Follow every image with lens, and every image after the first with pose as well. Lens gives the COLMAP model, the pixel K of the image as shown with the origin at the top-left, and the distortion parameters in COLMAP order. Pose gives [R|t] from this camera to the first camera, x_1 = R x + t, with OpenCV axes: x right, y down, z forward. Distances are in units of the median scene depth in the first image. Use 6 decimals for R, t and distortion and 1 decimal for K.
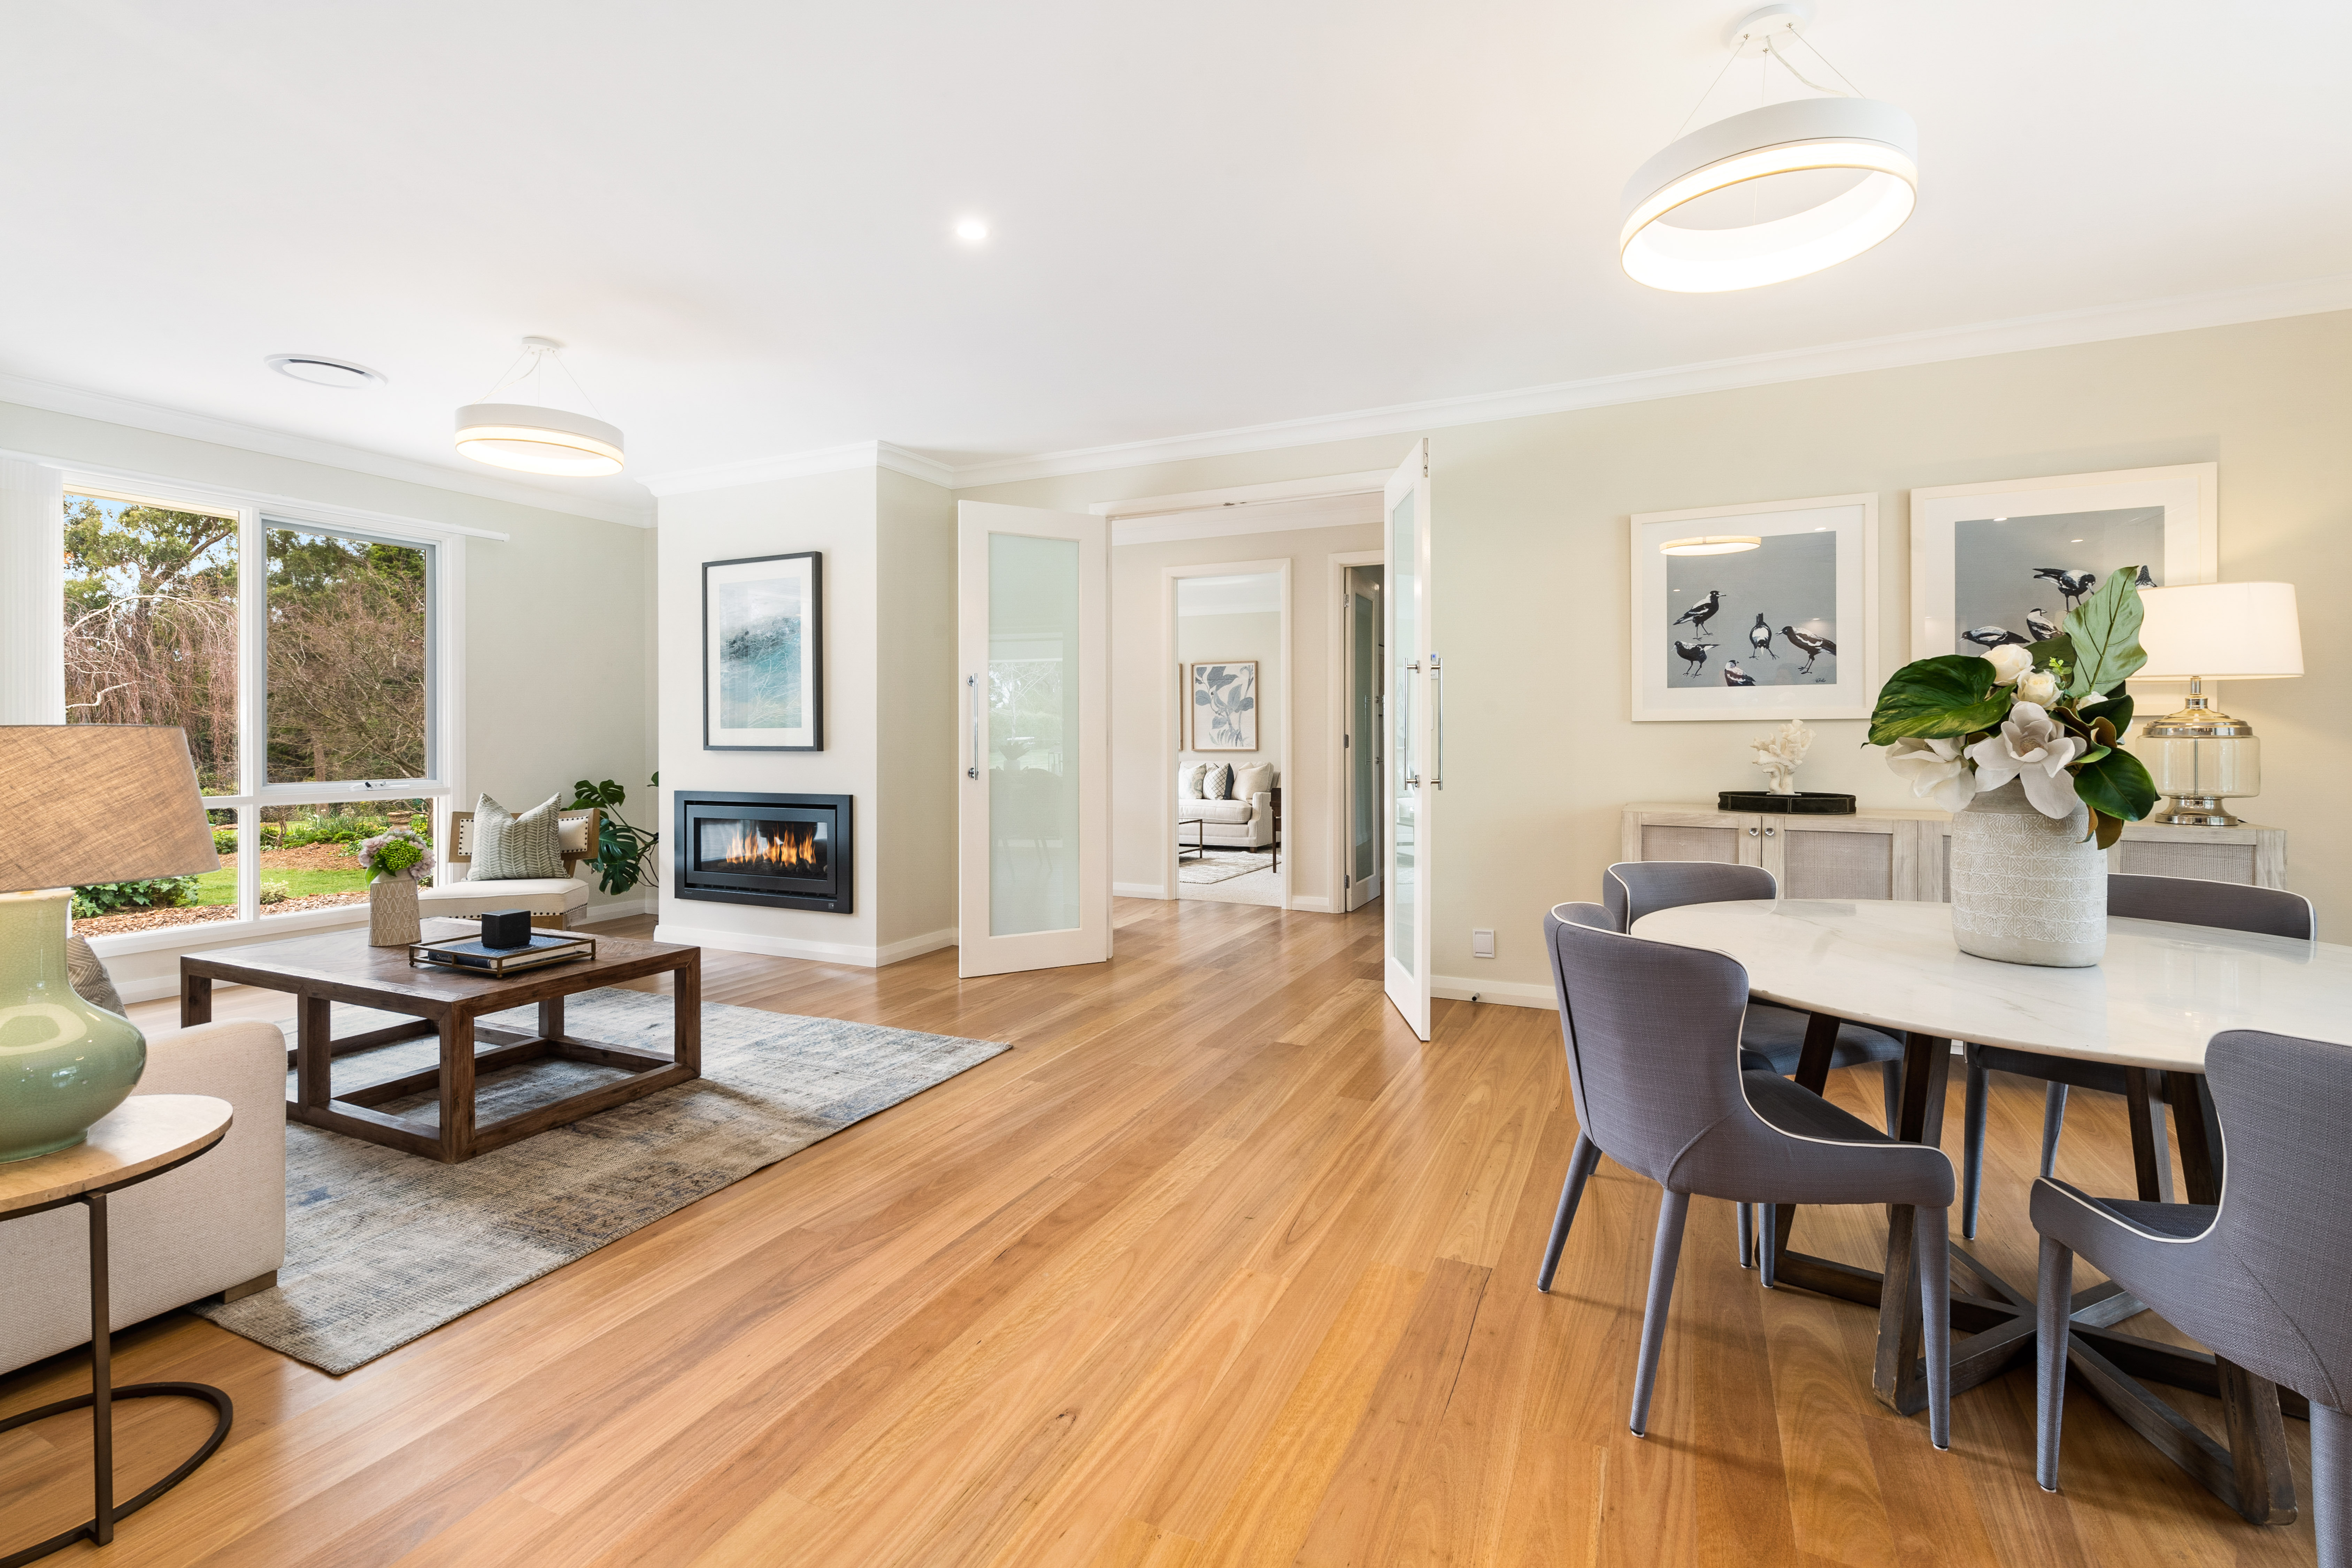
lens RADIAL K [[1164.0, 0, 1171.1], [0, 1164.0, 738.8], [0, 0, 1]] dist [-0.001364, -0.000409]
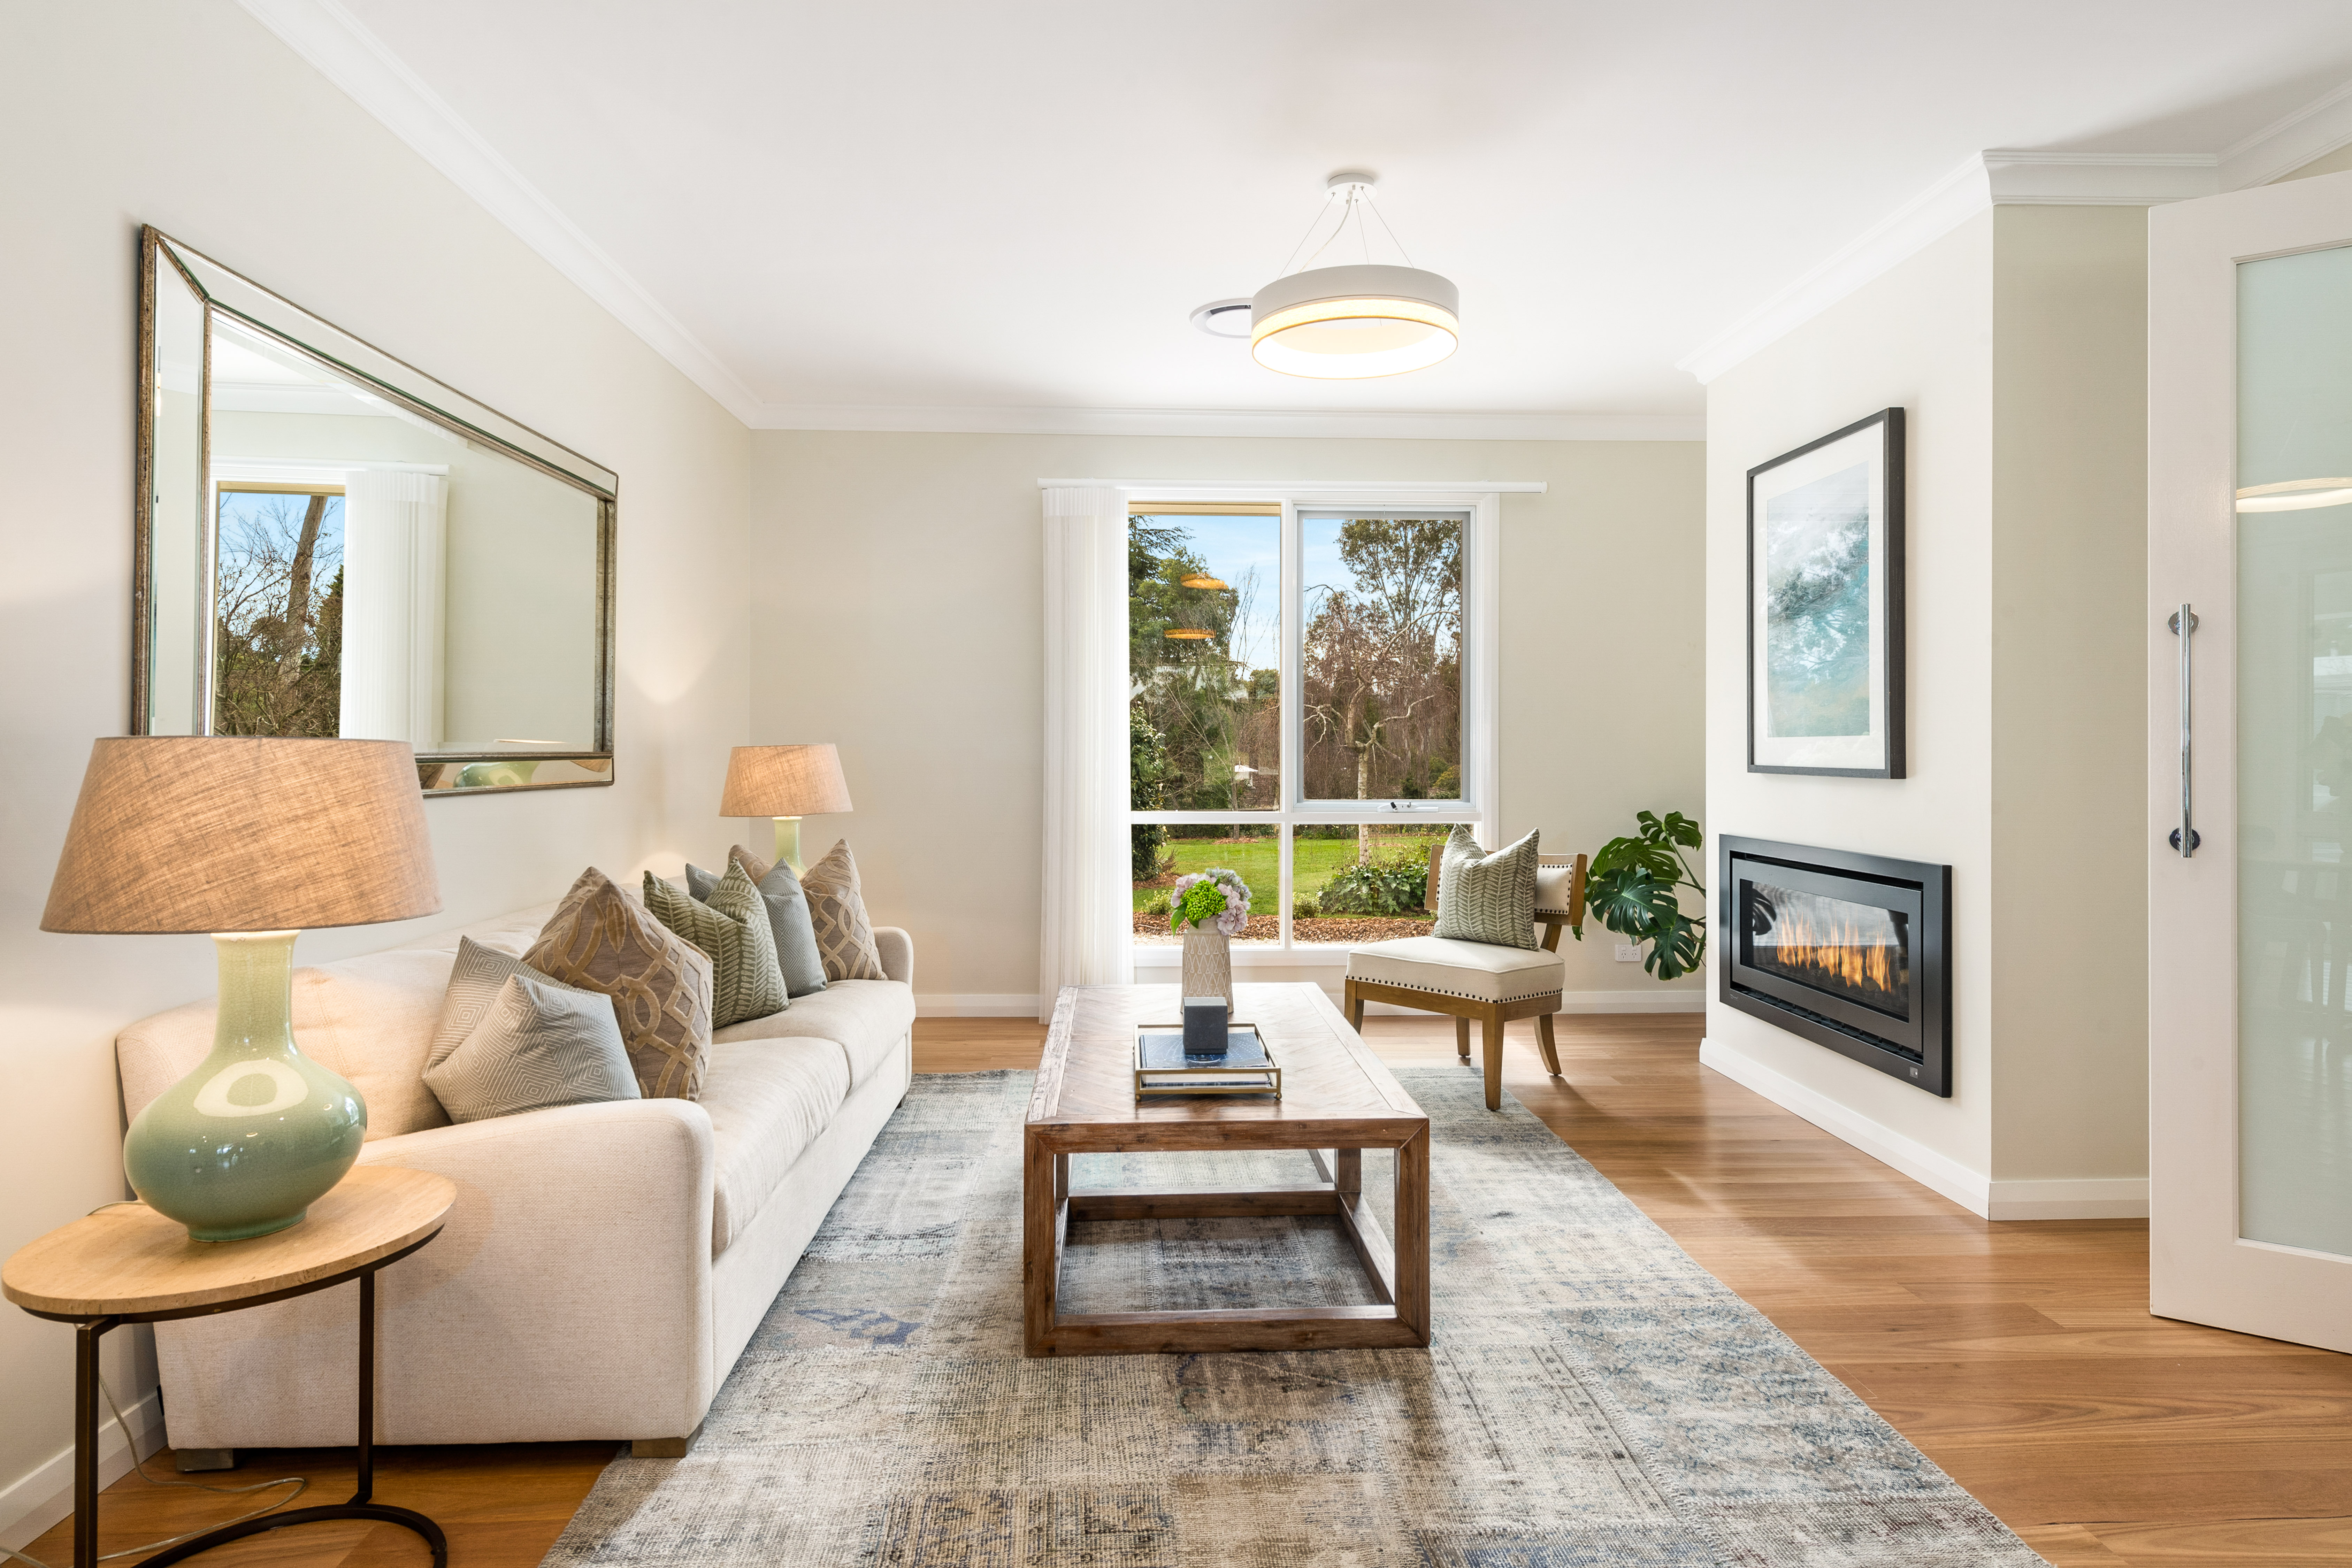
lens RADIAL K [[1306.7, 0, 1182.4], [0, 1306.7, 738.3], [0, 0, 1]] dist [0.010848, -0.001422]
pose [[0.468982, -0.001509, -0.883206, 0.111393], [-0.005649, 0.999973, -0.004708, -0.005133], [0.883189, 0.007197, 0.468961, 0.611818]]
